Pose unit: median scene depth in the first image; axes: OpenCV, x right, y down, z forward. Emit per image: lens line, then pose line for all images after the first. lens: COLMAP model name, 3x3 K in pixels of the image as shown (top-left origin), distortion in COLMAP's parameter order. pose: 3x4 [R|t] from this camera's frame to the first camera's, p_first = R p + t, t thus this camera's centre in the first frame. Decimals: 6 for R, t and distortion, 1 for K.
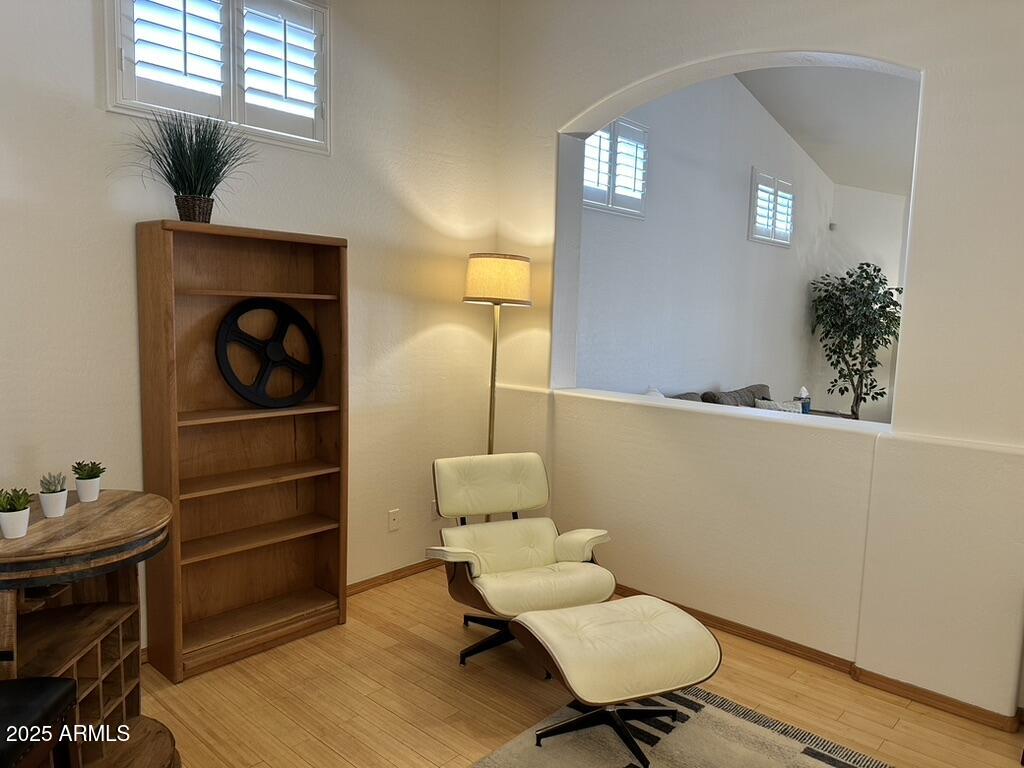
lens RADIAL K [[722.2, 0, 510.7], [0, 722.2, 388.1], [0, 0, 1]] dist [0.042061, -0.058250]
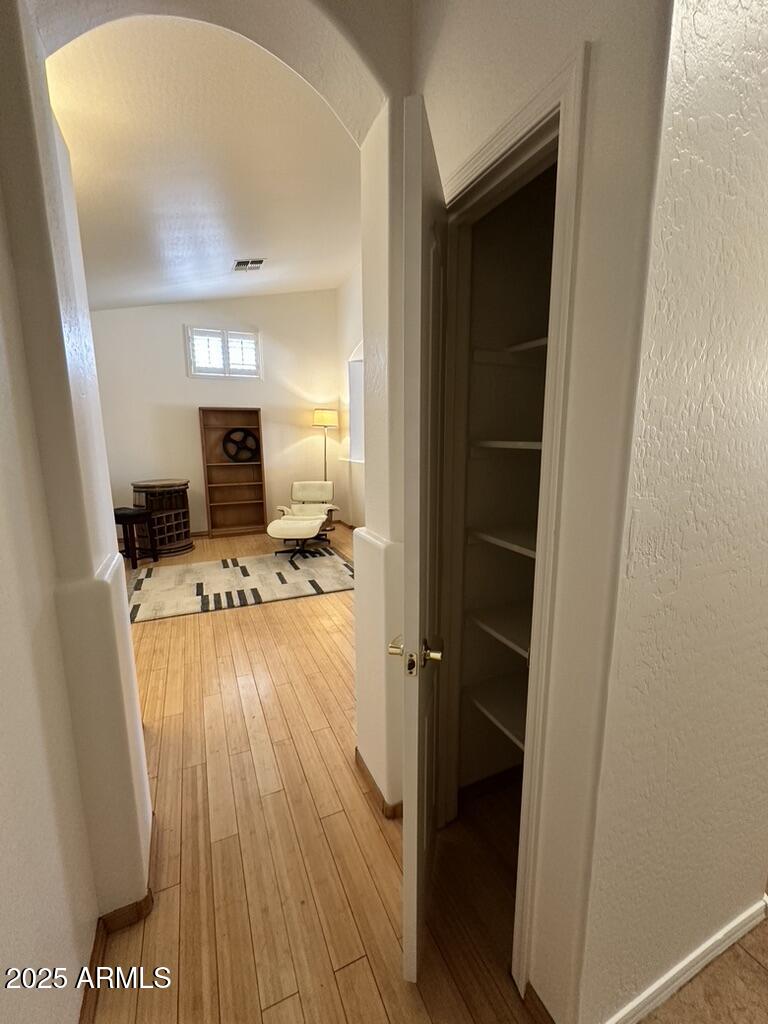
lens RADIAL K [[415.5, 0, 373.8], [0, 415.5, 509.6], [0, 0, 1]] dist [0.000945, 0.000488]
pose [[0.913848, 0.038219, -0.404254, 0.963416], [-0.012927, 0.997794, 0.065110, 0.108124], [0.405851, -0.054275, 0.912326, -0.460514]]
